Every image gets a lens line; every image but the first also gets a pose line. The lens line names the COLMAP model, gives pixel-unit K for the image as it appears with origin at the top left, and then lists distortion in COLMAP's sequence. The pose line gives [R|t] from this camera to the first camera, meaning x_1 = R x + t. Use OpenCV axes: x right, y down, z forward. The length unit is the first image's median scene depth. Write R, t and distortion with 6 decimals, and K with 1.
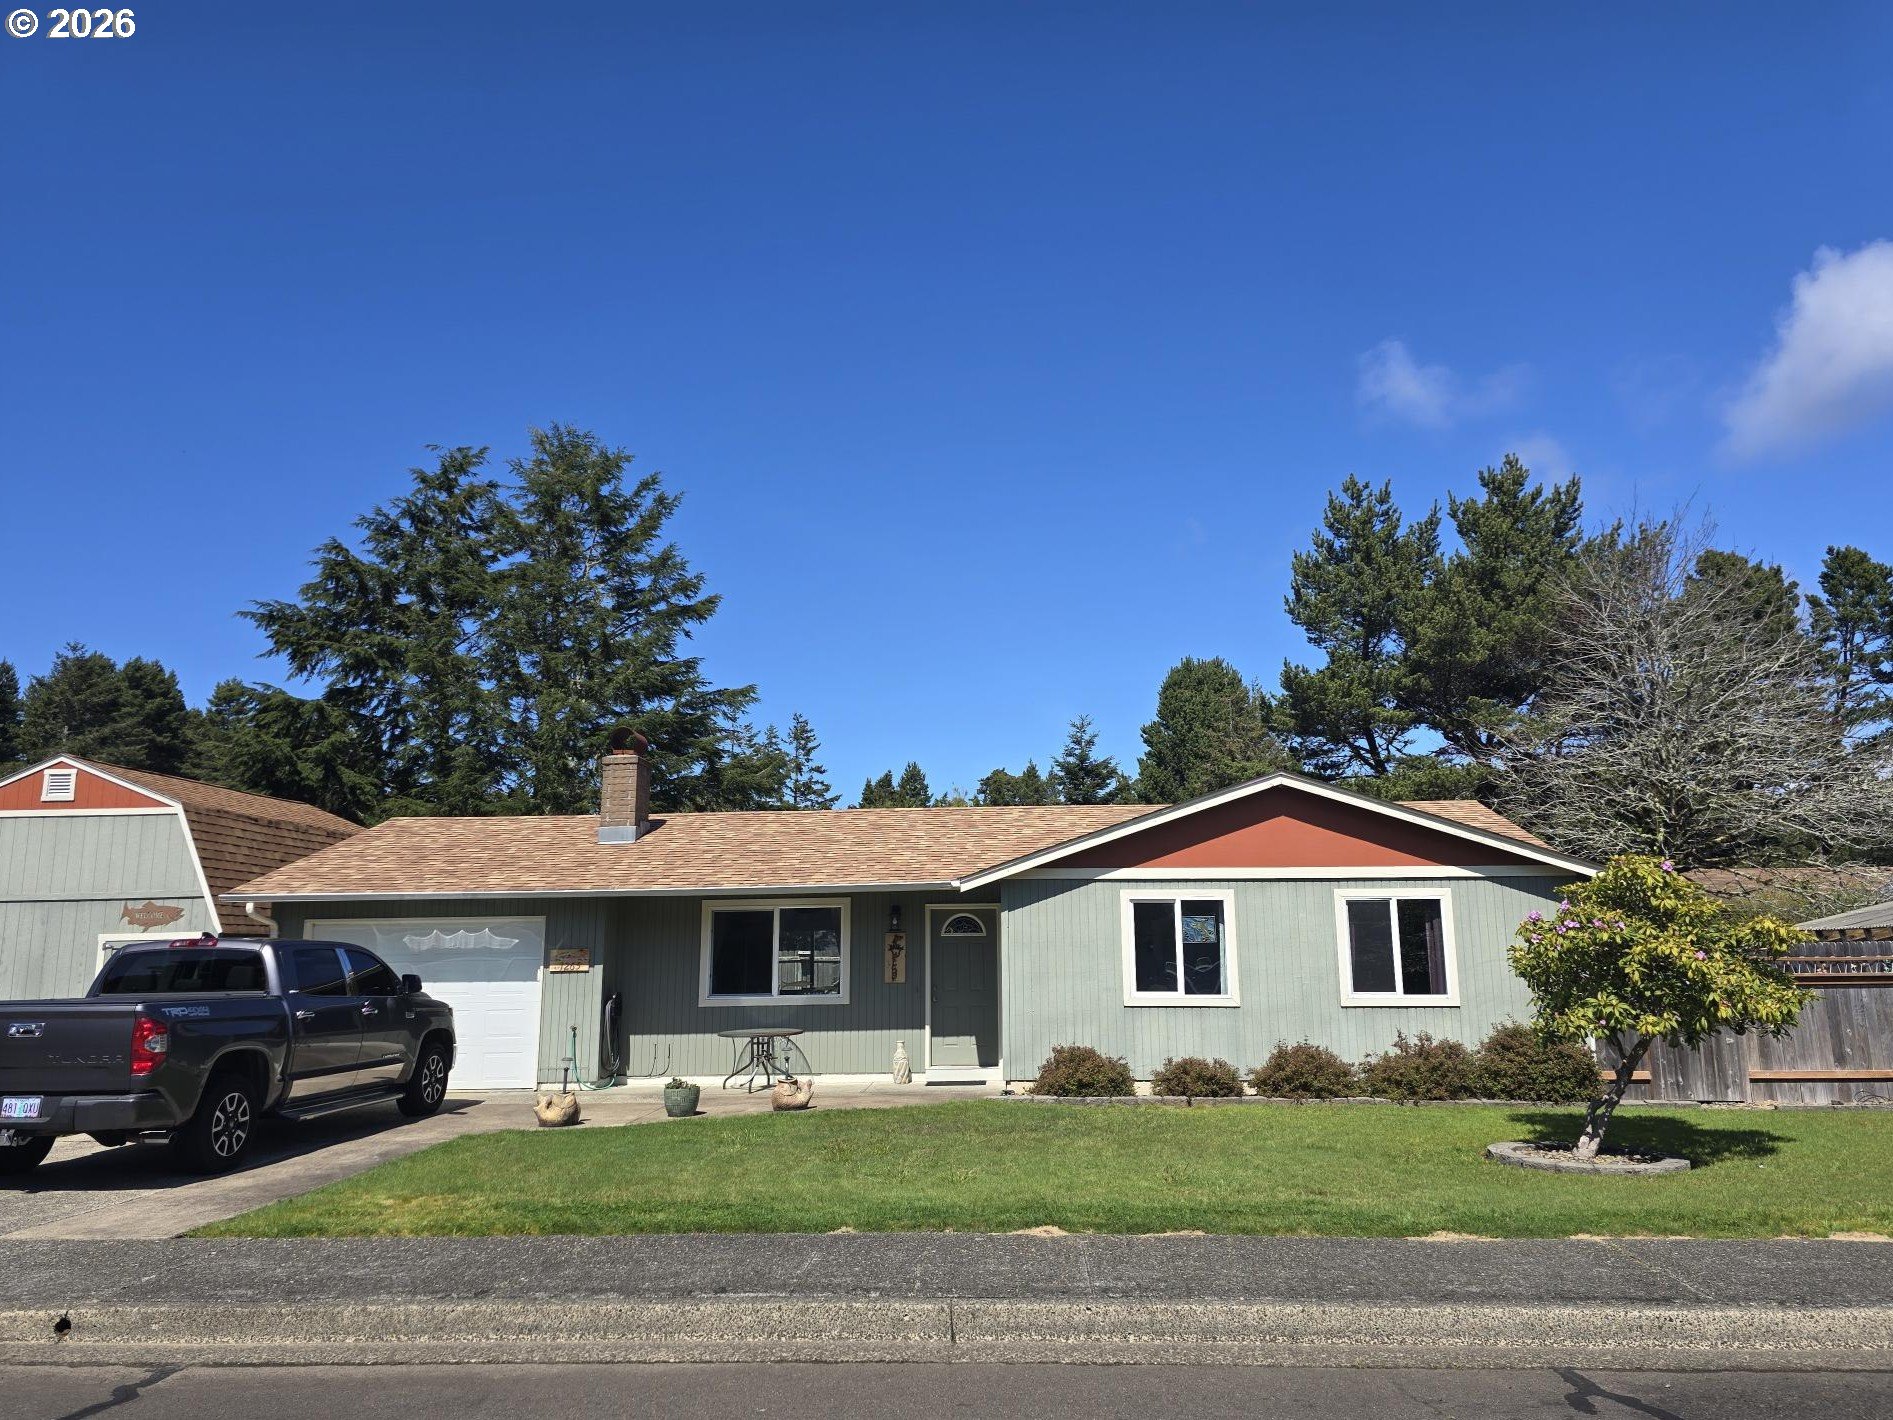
lens RADIAL K [[1421.9, 0, 953.0], [0, 1421.9, 719.0], [0, 0, 1]] dist [0.044150, -0.011214]
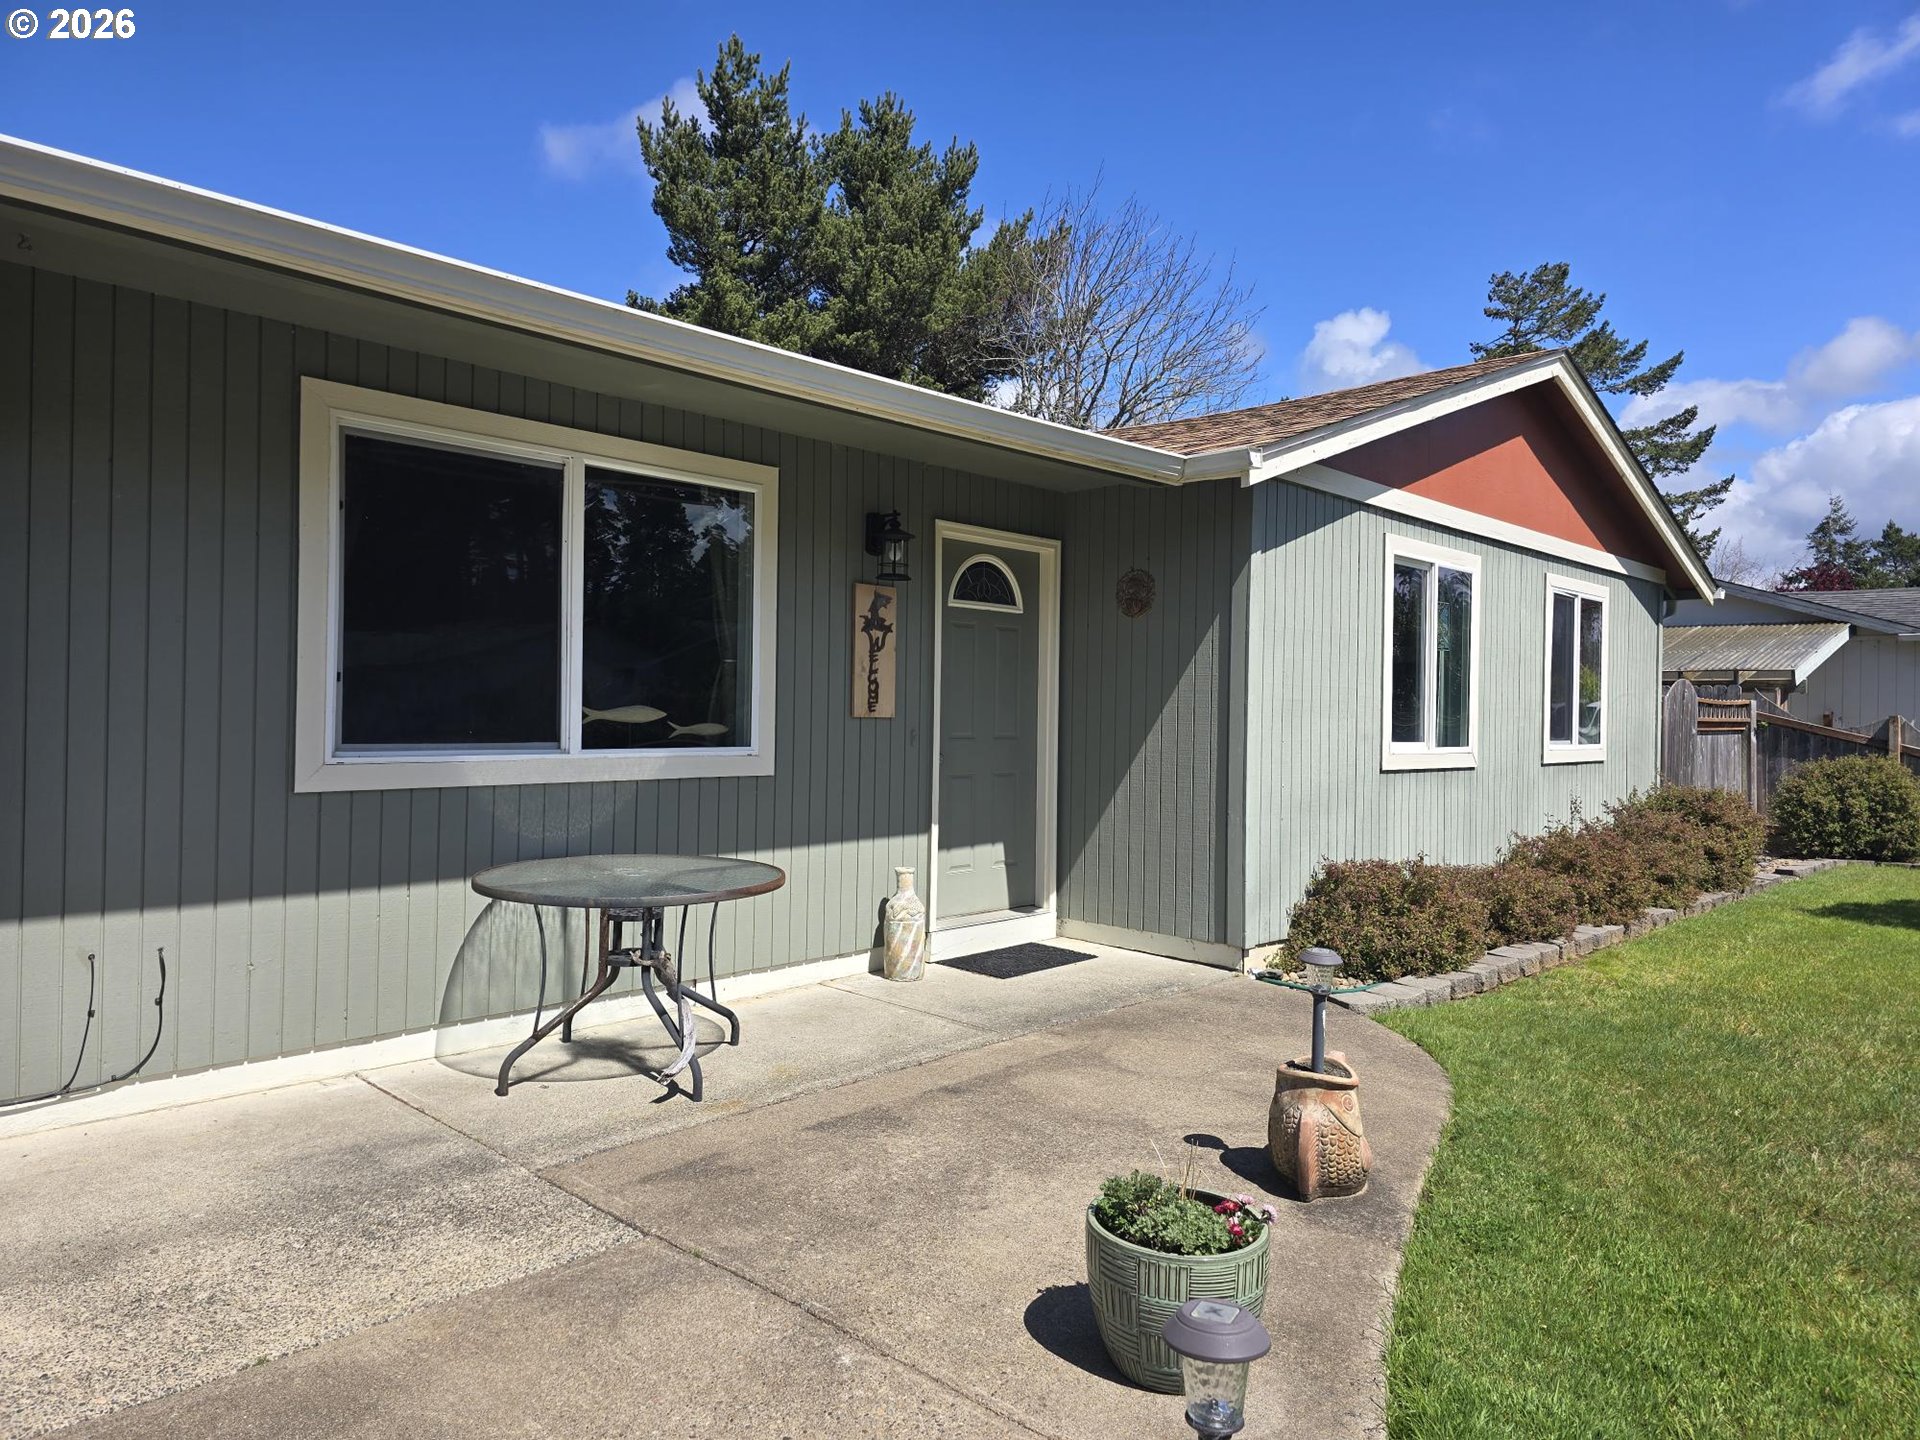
lens RADIAL K [[1283.4, 0, 963.8], [0, 1283.4, 728.8], [0, 0, 1]] dist [0.076568, -0.007048]
pose [[0.636486, 0.008464, 0.771242, -0.266920], [-0.152354, 0.981617, 0.114961, 0.135527], [-0.756091, -0.190673, 0.626075, 0.715541]]
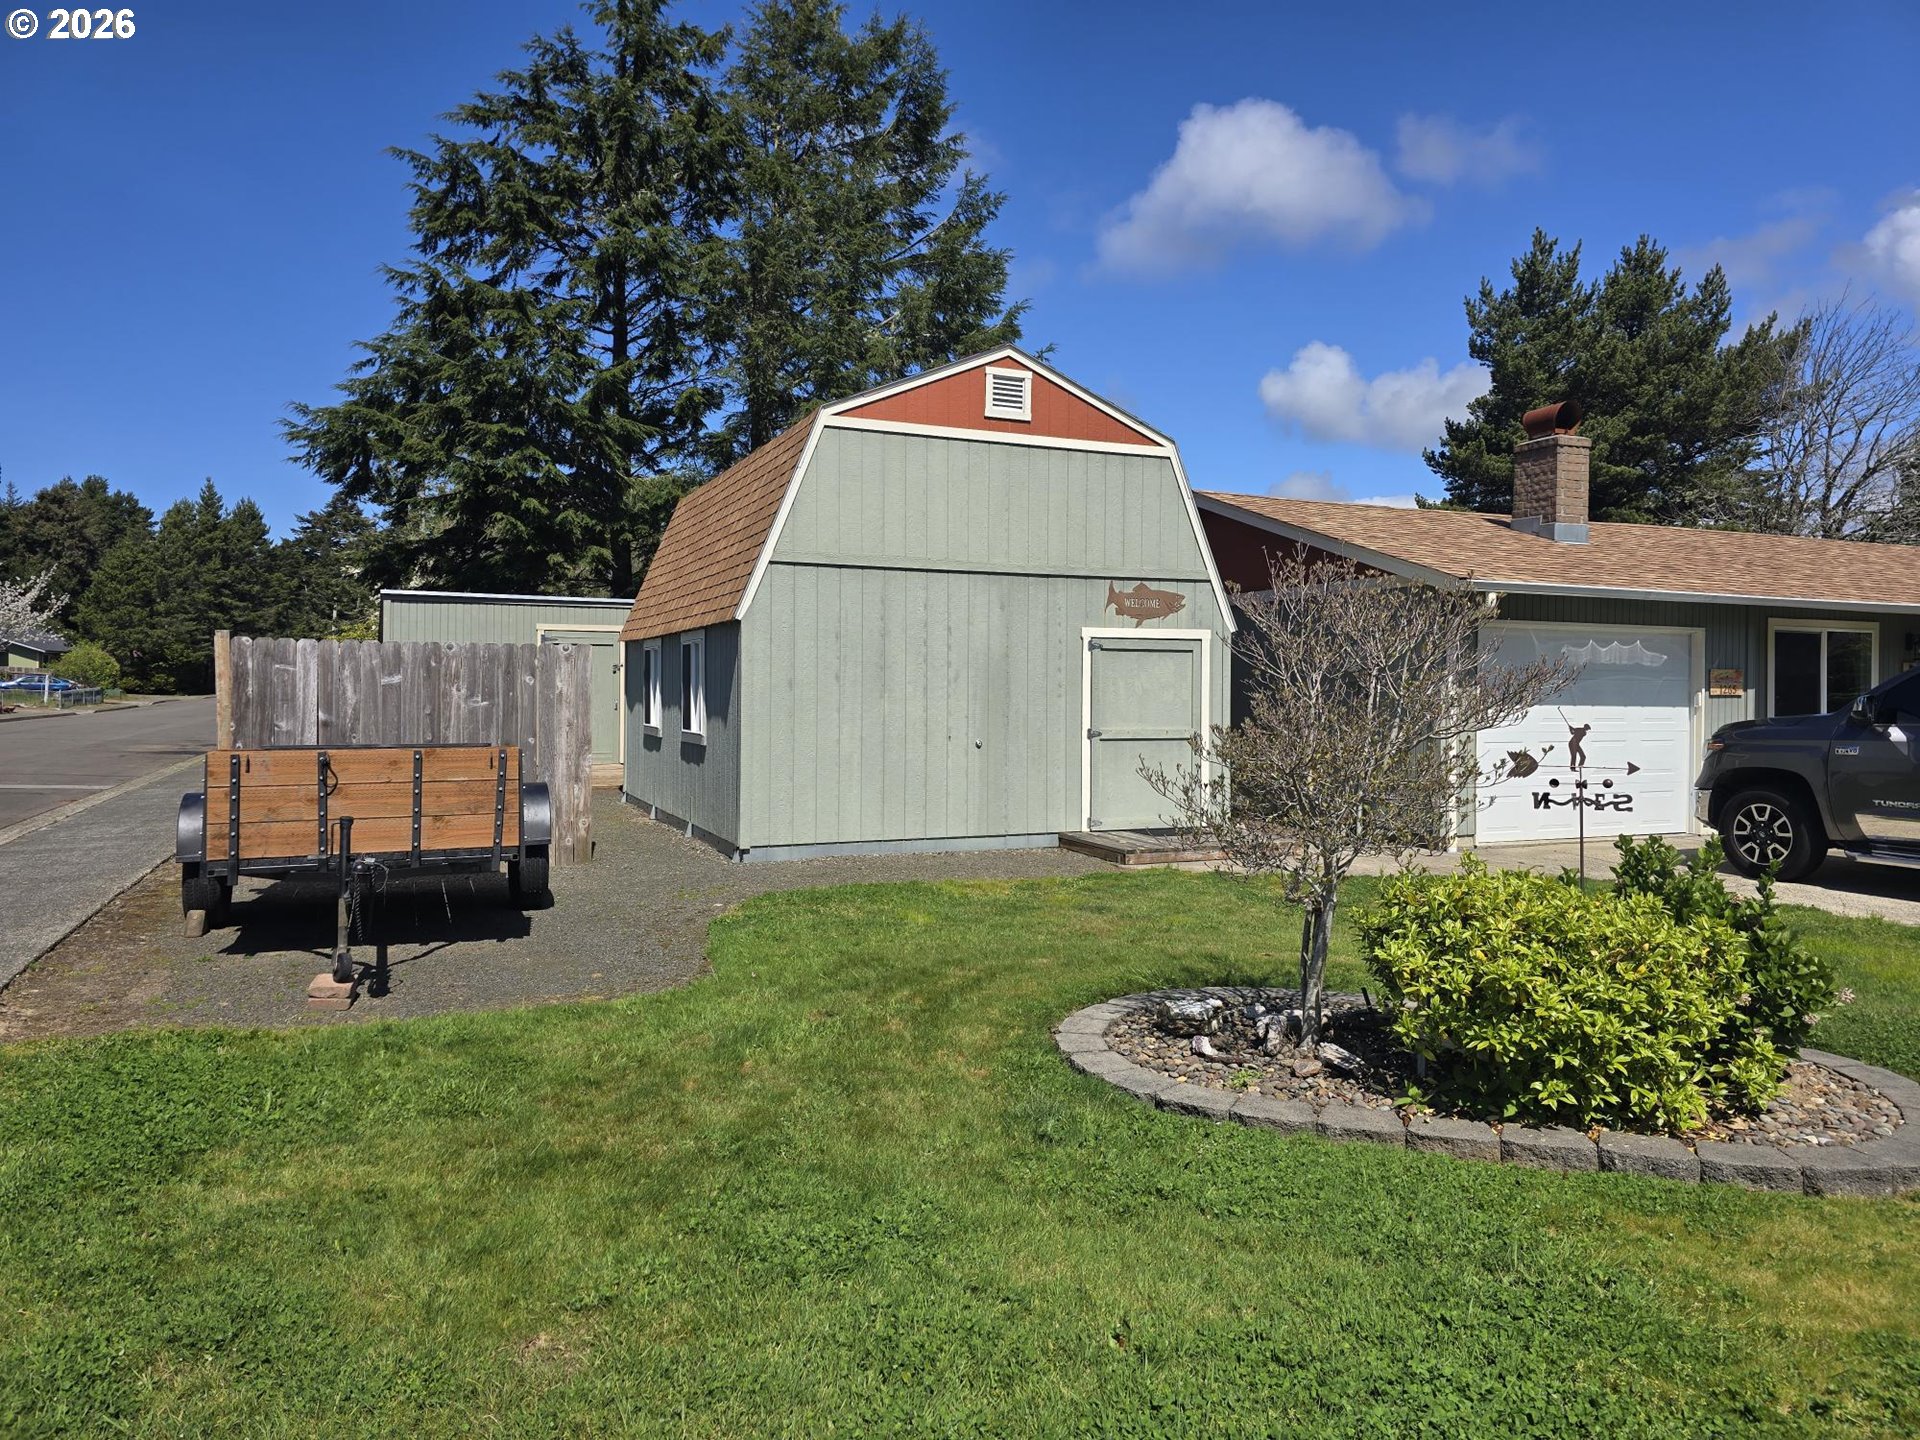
lens RADIAL K [[1283.4, 0, 963.4], [0, 1283.4, 707.2], [0, 0, 1]] dist [0.076568, -0.007048]
pose [[0.877232, 0.006627, 0.480022, -0.932391], [-0.099675, 0.980629, 0.168618, 0.089642], [-0.469606, -0.195763, 0.860899, 0.497524]]
